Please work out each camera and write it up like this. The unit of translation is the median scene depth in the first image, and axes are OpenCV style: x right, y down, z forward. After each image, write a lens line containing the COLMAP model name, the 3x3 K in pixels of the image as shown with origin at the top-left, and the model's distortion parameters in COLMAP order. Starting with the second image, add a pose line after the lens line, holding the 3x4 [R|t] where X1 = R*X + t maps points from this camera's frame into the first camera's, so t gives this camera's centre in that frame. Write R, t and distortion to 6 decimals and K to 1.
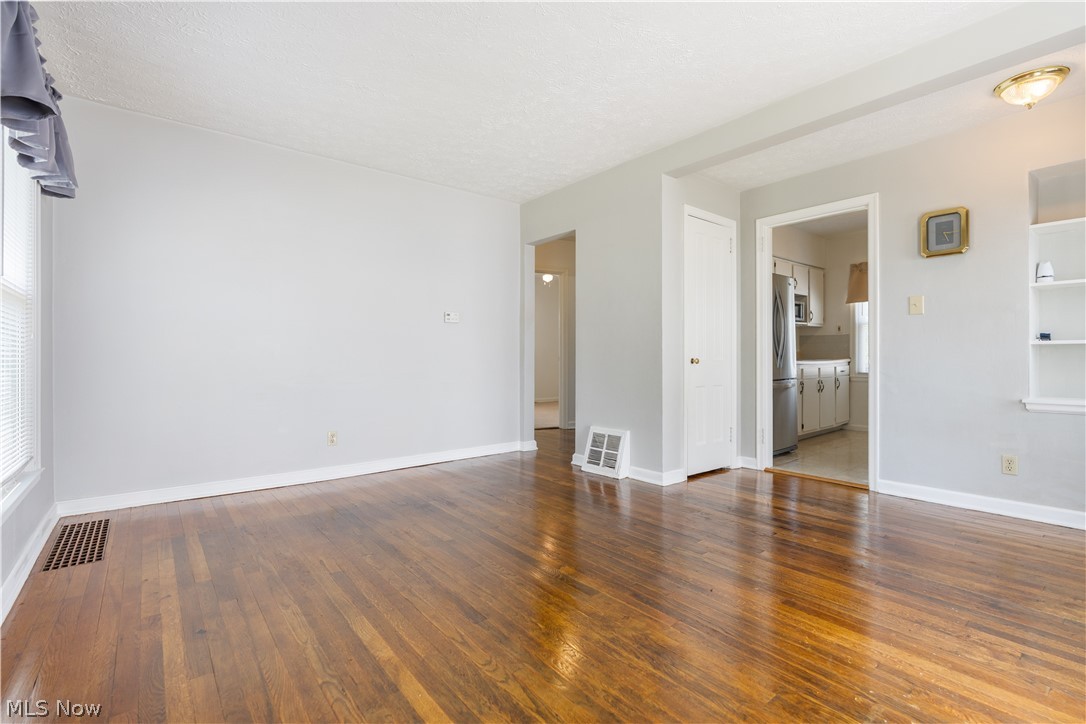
lens RADIAL K [[492.0, 0, 541.5], [0, 492.0, 356.9], [0, 0, 1]] dist [-0.002521, 0.000777]
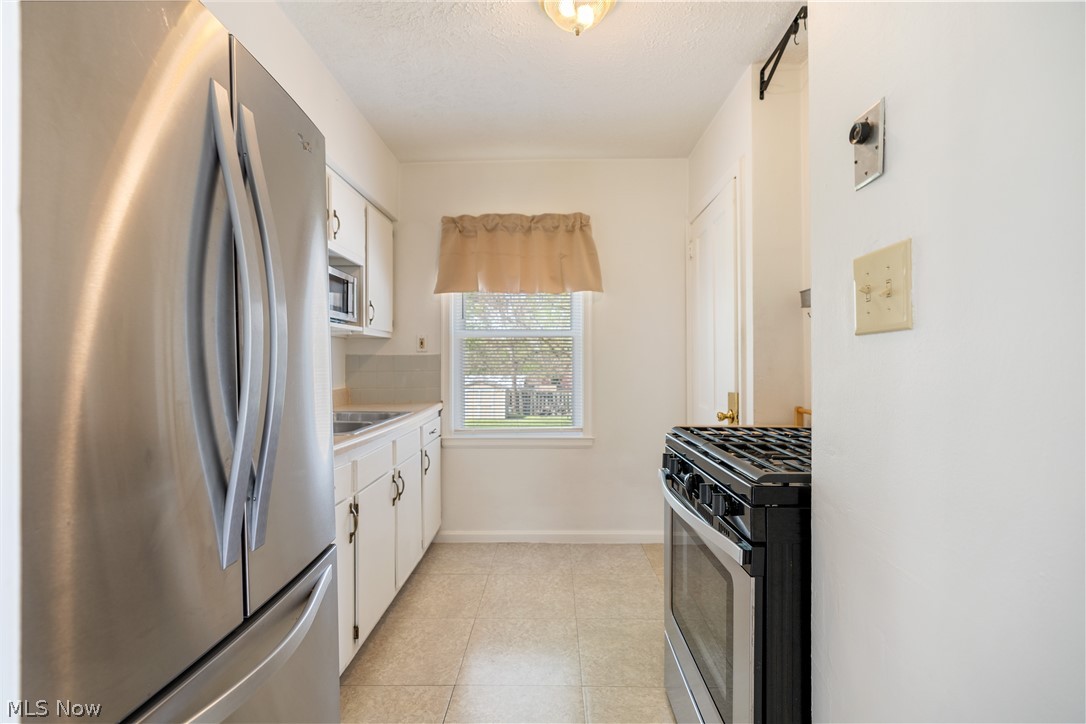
lens RADIAL K [[492.0, 0, 537.4], [0, 492.0, 368.1], [0, 0, 1]] dist [-0.002521, 0.000777]
pose [[0.660351, -0.009752, 0.750894, 0.504408], [0.007361, 0.999952, 0.006512, -0.056252], [-0.750921, 0.001227, 0.660391, 0.954096]]
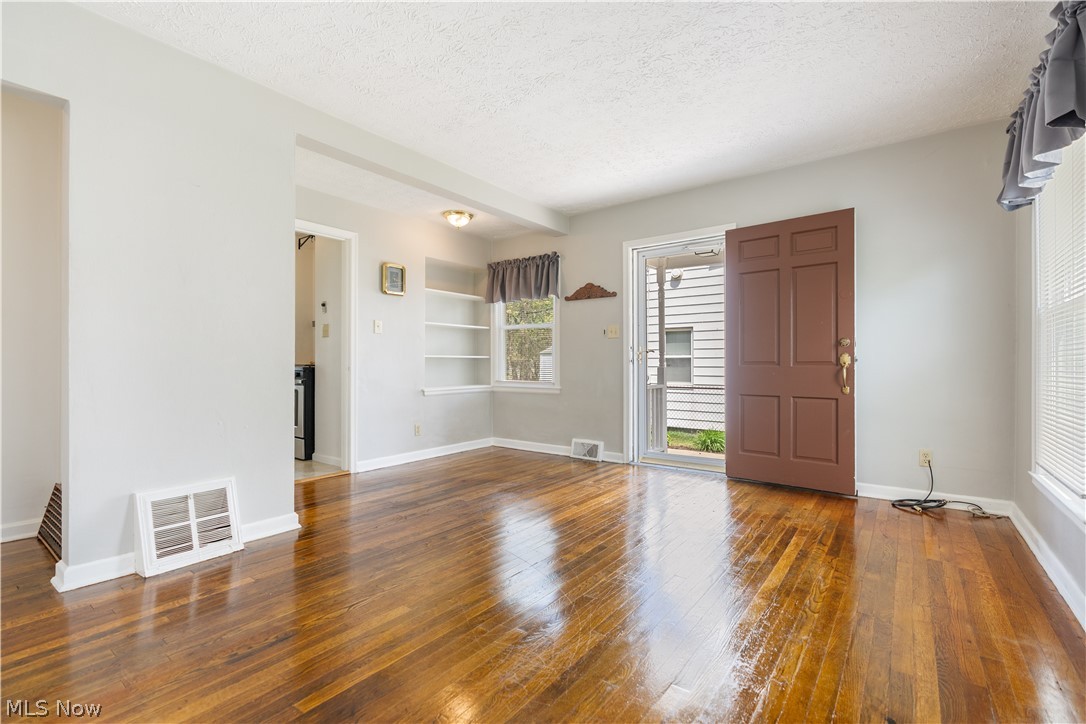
lens RADIAL K [[492.0, 0, 547.2], [0, 492.0, 363.6], [0, 0, 1]] dist [-0.002521, 0.000777]
pose [[-0.240948, -0.002065, 0.970536, -0.573294], [0.000806, 0.999997, 0.002328, -0.004071], [-0.970538, 0.001343, -0.240945, 0.742318]]
